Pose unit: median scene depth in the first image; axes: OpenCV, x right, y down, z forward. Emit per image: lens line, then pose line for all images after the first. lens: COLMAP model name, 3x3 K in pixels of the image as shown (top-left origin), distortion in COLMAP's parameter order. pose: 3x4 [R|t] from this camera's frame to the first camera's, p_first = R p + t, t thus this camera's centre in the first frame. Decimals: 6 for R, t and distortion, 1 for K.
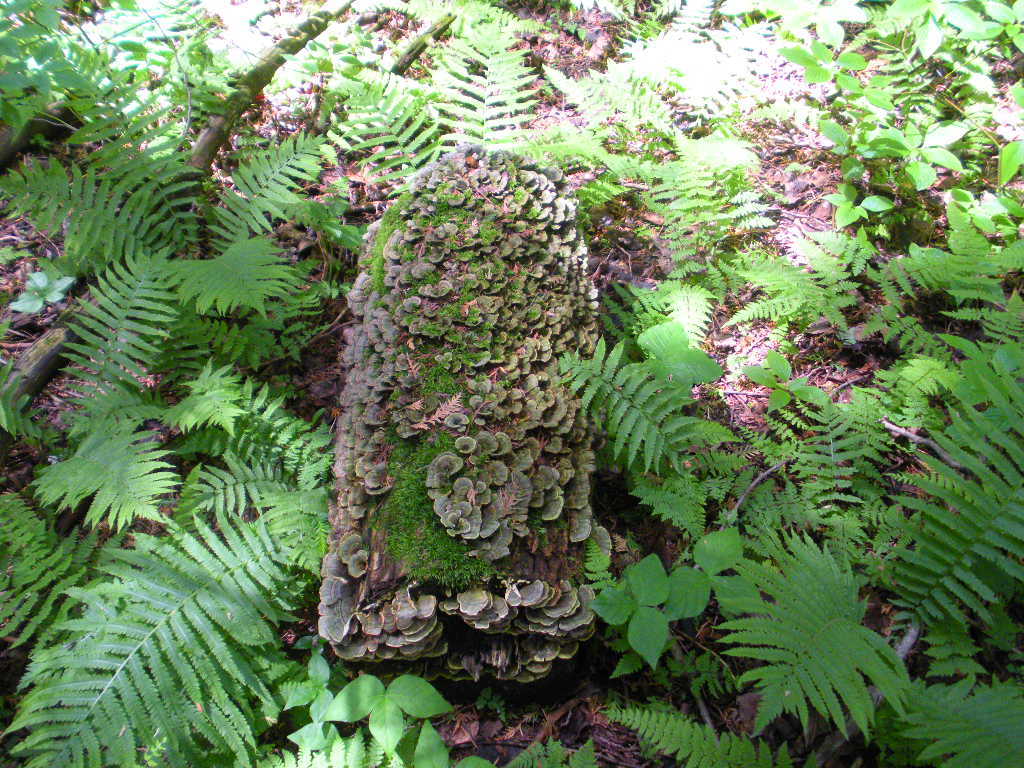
lens RADIAL K [[1079.3, 0, 512.2], [0, 1079.3, 382.3], [0, 0, 1]] dist [-0.014489, 0.000000]
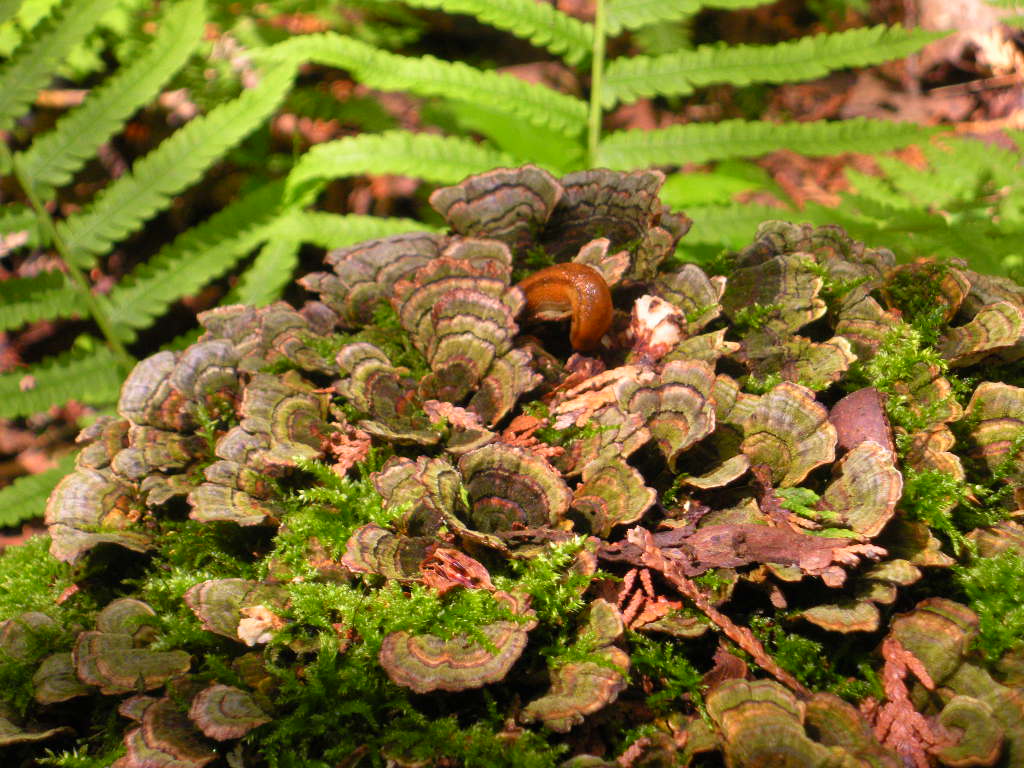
lens RADIAL K [[2986.6, 0, 511.7], [0, 2986.6, 384.0], [0, 0, 1]] dist [0.069231, 0.000000]
pose [[0.999730, 0.016386, 0.016477, -0.050203], [-0.012884, 0.980953, -0.193817, -0.132719], [-0.019339, 0.193552, 0.980899, 0.681914]]
